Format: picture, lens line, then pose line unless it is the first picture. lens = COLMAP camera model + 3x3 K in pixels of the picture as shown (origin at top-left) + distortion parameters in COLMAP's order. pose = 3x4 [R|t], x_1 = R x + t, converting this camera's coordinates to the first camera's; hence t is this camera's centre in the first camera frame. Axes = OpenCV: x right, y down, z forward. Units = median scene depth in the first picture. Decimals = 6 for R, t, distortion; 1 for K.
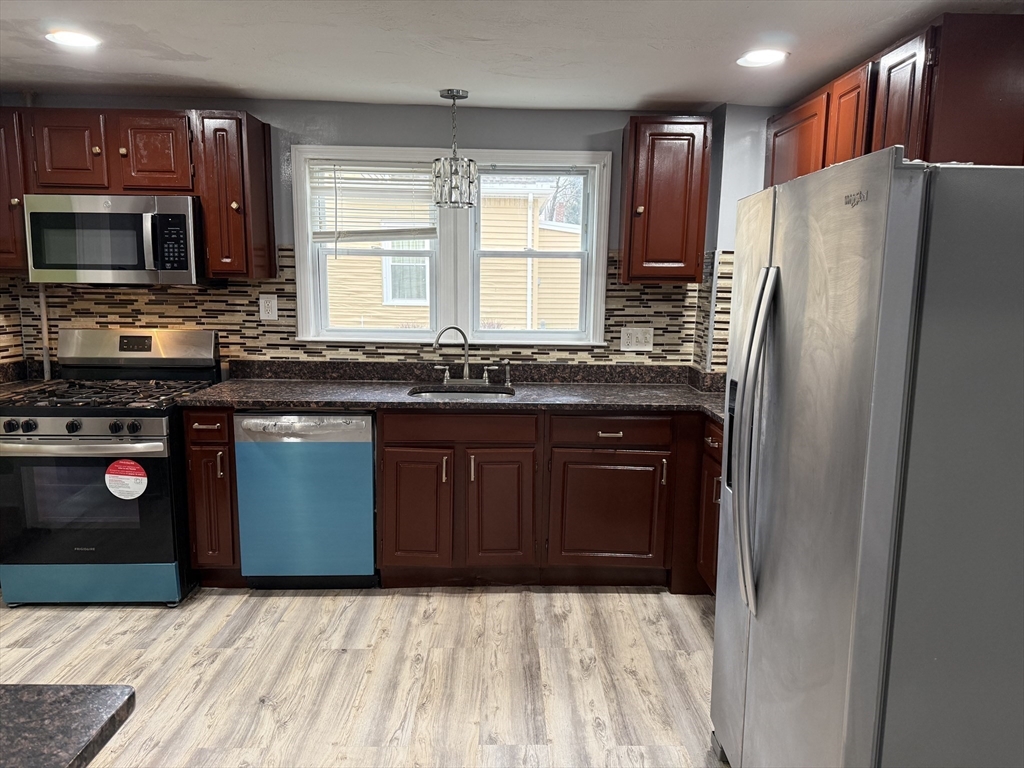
lens RADIAL K [[718.8, 0, 519.6], [0, 718.8, 389.6], [0, 0, 1]] dist [0.074749, -0.092796]
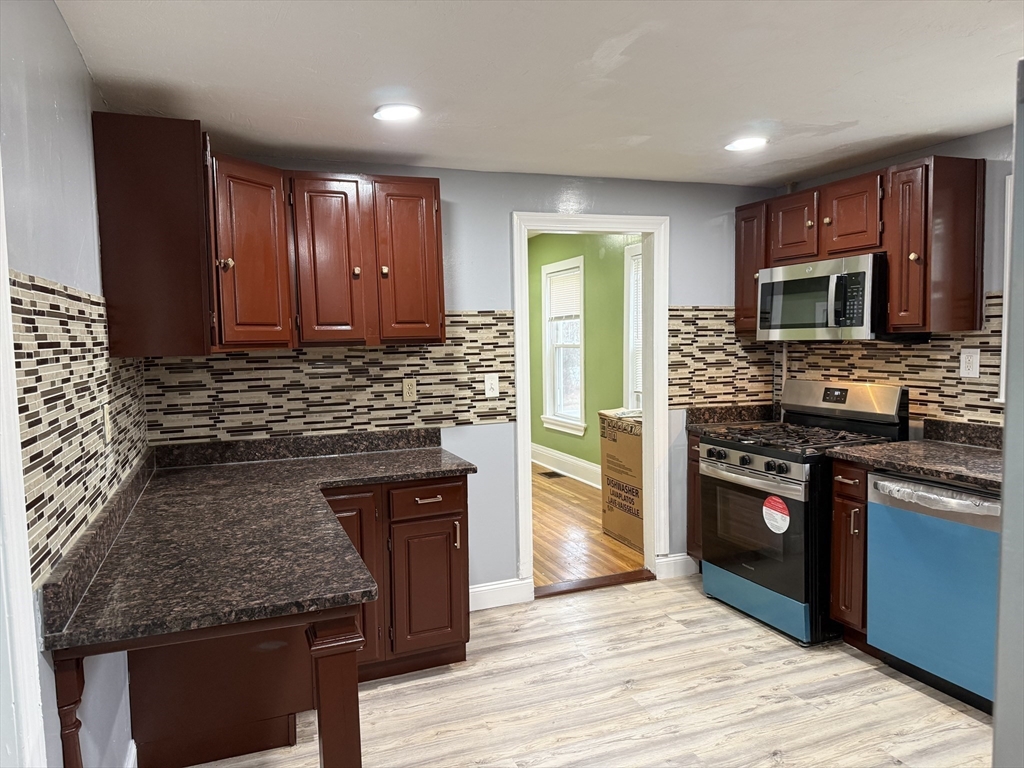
lens RADIAL K [[718.8, 0, 512.1], [0, 718.8, 389.7], [0, 0, 1]] dist [0.074749, -0.092796]
pose [[0.347790, 0.046914, -0.936398, 0.293837], [-0.115874, 0.993241, 0.006725, -0.022915], [0.930385, 0.106166, 0.350875, 0.175451]]
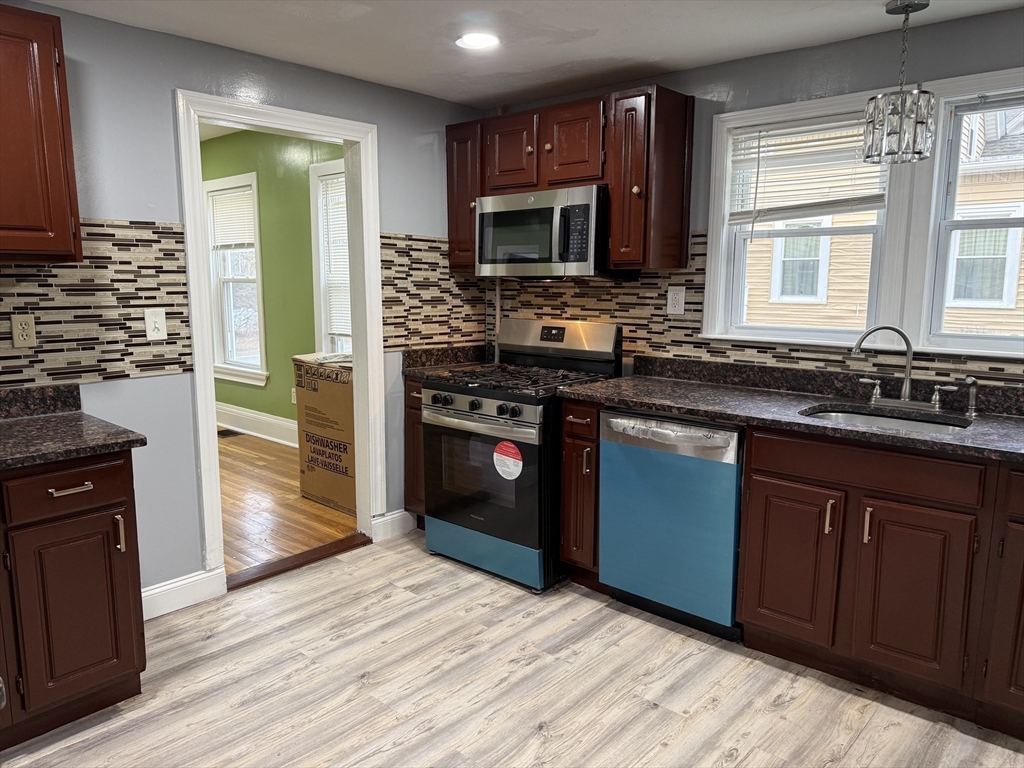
lens RADIAL K [[718.8, 0, 518.5], [0, 718.8, 390.4], [0, 0, 1]] dist [0.074749, -0.092796]
pose [[0.732368, 0.092714, -0.674568, 0.134106], [-0.095779, 0.994864, 0.032751, -0.011299], [0.674139, 0.040623, 0.737486, 0.200108]]
